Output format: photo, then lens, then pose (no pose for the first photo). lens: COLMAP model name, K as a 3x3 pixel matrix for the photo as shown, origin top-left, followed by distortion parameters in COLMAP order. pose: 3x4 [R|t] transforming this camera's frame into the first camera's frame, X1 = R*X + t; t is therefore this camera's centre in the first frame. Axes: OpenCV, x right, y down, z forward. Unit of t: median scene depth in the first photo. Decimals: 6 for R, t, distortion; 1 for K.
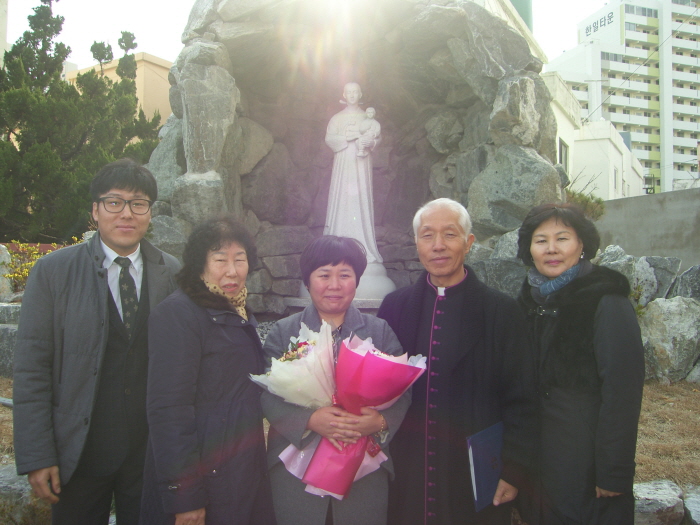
lens RADIAL K [[625.2, 0, 351.9], [0, 625.2, 263.3], [0, 0, 1]] dist [-0.182964, 0.156593]
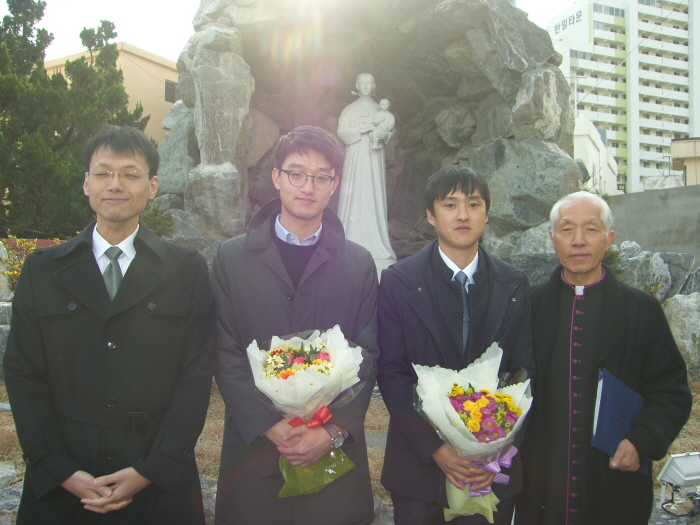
lens RADIAL K [[625.2, 0, 351.9], [0, 625.2, 263.3], [0, 0, 1]] dist [-0.182964, 0.156593]
pose [[0.998714, -0.000612, 0.050695, -0.068405], [0.000226, 0.999971, 0.007624, -0.001285], [-0.050698, -0.007602, 0.998685, 0.030907]]
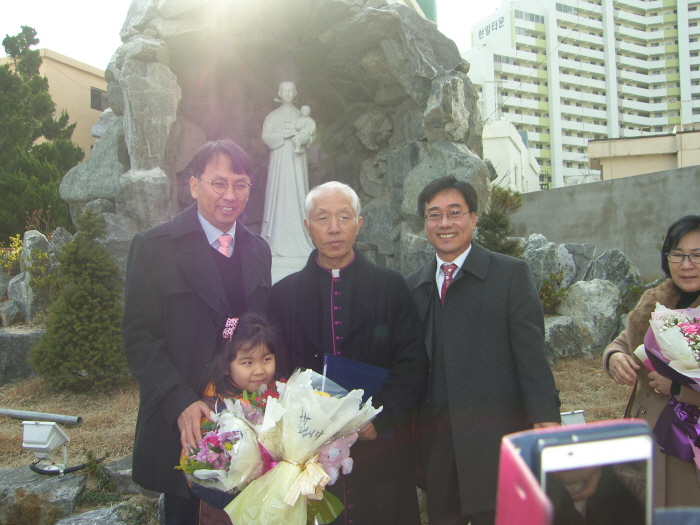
lens RADIAL K [[625.2, 0, 351.9], [0, 625.2, 263.3], [0, 0, 1]] dist [-0.182964, 0.156593]
pose [[0.987156, -0.028945, 0.157112, -0.061178], [0.029054, 0.999577, 0.001608, 0.010502], [-0.157092, 0.002978, 0.987579, -0.024933]]
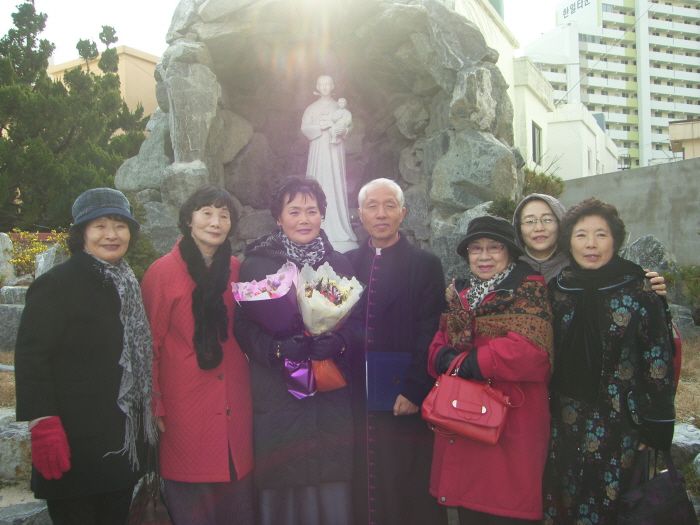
lens RADIAL K [[624.5, 0, 351.7], [0, 624.5, 262.7], [0, 0, 1]] dist [-0.182766, 0.155196]
pose [[0.999383, -0.025301, 0.024352, 0.013251], [0.024781, 0.999463, 0.021450, 0.012869], [-0.024882, -0.020834, 0.999473, -0.084044]]
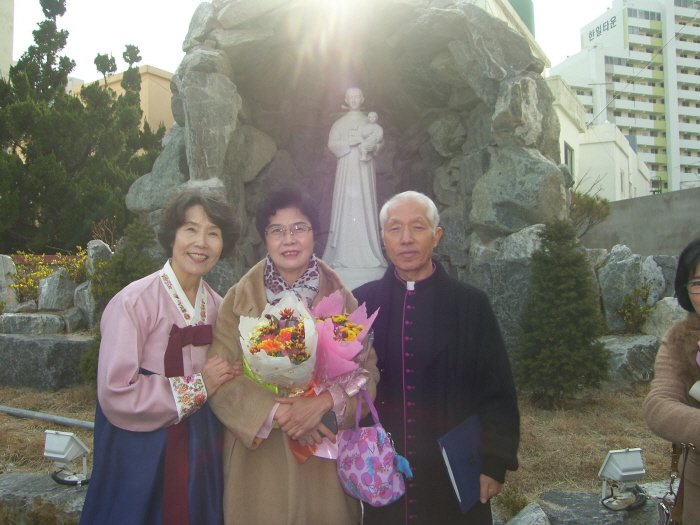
lens RADIAL K [[625.2, 0, 351.9], [0, 625.2, 263.3], [0, 0, 1]] dist [-0.182964, 0.156593]
pose [[0.999743, -0.018722, -0.012787, 0.004642], [0.018524, 0.999709, -0.015470, 0.007025], [0.013073, 0.015229, 0.999799, 0.003570]]
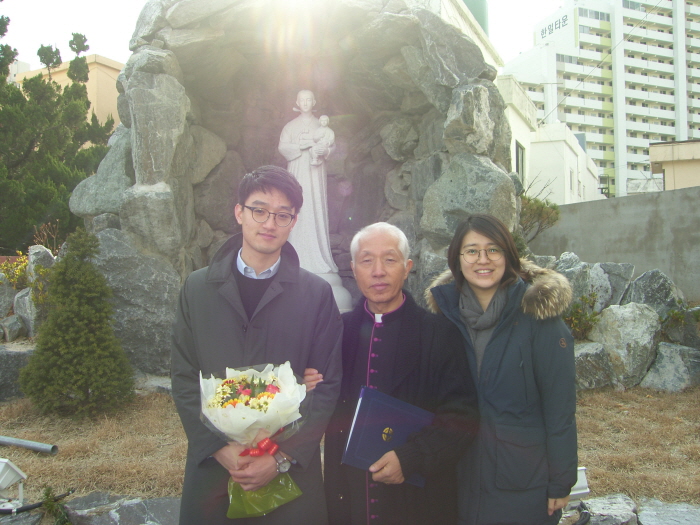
lens RADIAL K [[625.2, 0, 351.9], [0, 625.2, 263.3], [0, 0, 1]] dist [-0.182964, 0.156593]
pose [[0.997927, -0.012182, 0.063189, 0.008714], [0.012250, 0.999925, -0.000686, -0.014211], [-0.063176, 0.001458, 0.998001, 0.011378]]
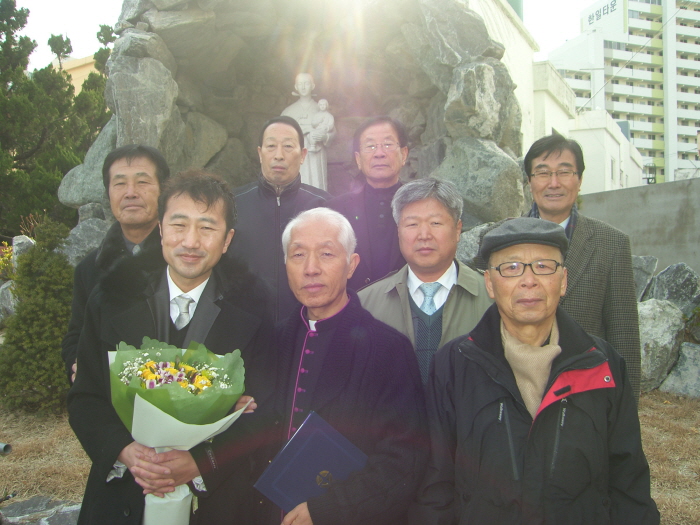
lens RADIAL K [[625.2, 0, 351.9], [0, 625.2, 263.3], [0, 0, 1]] dist [-0.182964, 0.156593]
pose [[0.999927, -0.008883, -0.008148, 0.077017], [0.008987, 0.999878, 0.012796, -0.014131], [0.008033, -0.012868, 0.999885, 0.057248]]
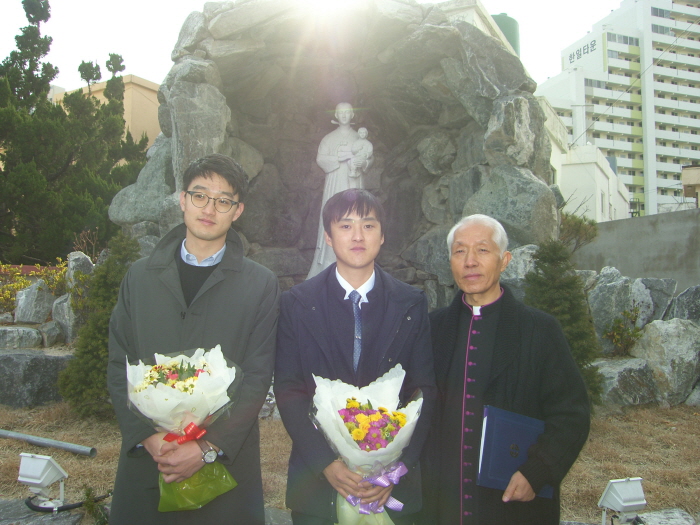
lens RADIAL K [[625.2, 0, 351.9], [0, 625.2, 263.3], [0, 0, 1]] dist [-0.182964, 0.156593]
pose [[0.999767, 0.000381, 0.021604, -0.008179], [0.000476, 0.999213, -0.039659, 0.003385], [-0.021602, 0.039660, 0.998980, 0.020114]]
